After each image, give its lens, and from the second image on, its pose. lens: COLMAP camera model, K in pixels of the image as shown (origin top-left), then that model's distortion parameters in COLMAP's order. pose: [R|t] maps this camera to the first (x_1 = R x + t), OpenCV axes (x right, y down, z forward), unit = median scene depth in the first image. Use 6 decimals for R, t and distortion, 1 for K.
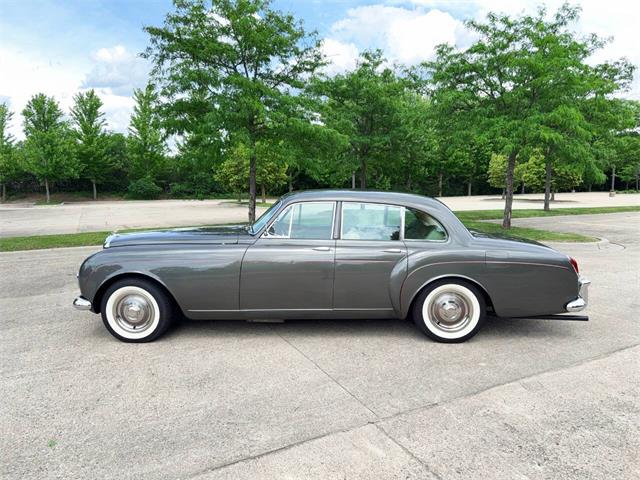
lens RADIAL K [[451.9, 0, 319.8], [0, 451.9, 246.6], [0, 0, 1]] dist [0.024368, -0.033773]
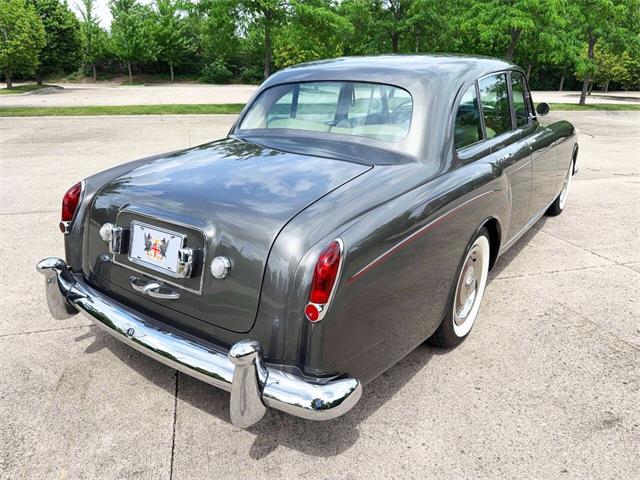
lens RADIAL K [[451.9, 0, 321.1], [0, 451.9, 240.3], [0, 0, 1]] dist [0.024368, -0.033773]
pose [[0.981866, 0.088577, -0.167610, 0.066090], [-0.050544, 0.974442, 0.218879, 0.008622], [0.182714, -0.206439, 0.961249, -0.043018]]
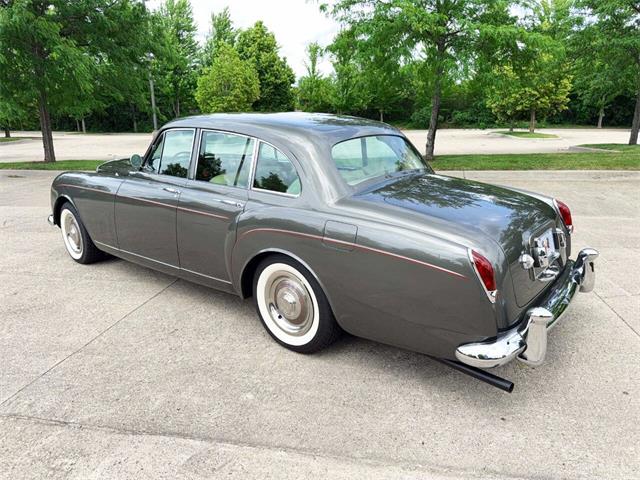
lens RADIAL K [[451.9, 0, 320.2], [0, 451.9, 242.2], [0, 0, 1]] dist [0.024368, -0.033773]
pose [[0.789520, 0.156820, -0.593351, 0.072818], [-0.071865, 0.983775, 0.164383, -0.005738], [0.609502, -0.087142, 0.787981, 0.054823]]
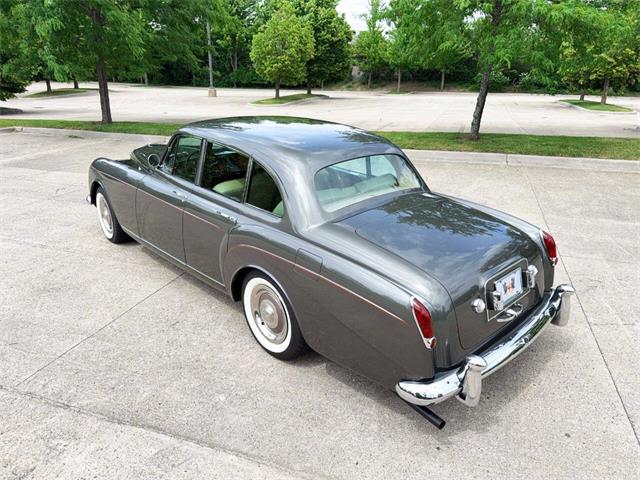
lens RADIAL K [[451.9, 0, 318.0], [0, 451.9, 243.8], [0, 0, 1]] dist [0.024368, -0.033773]
pose [[0.701663, 0.265088, -0.661360, 0.082124], [-0.109414, 0.957291, 0.267623, -0.017086], [0.704058, -0.115419, 0.700700, 0.059454]]
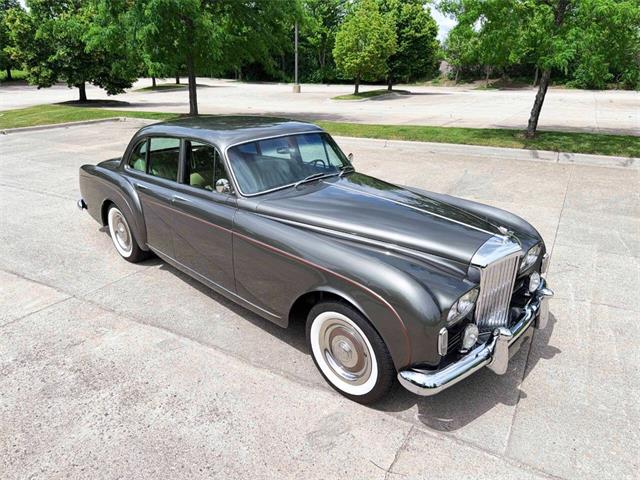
lens RADIAL K [[451.9, 0, 315.7], [0, 451.9, 243.6], [0, 0, 1]] dist [0.024368, -0.033773]
pose [[0.550571, 0.312704, -0.774007, 0.110552], [-0.120552, 0.947254, 0.296945, -0.018983], [0.826038, -0.070181, 0.559228, 0.060378]]
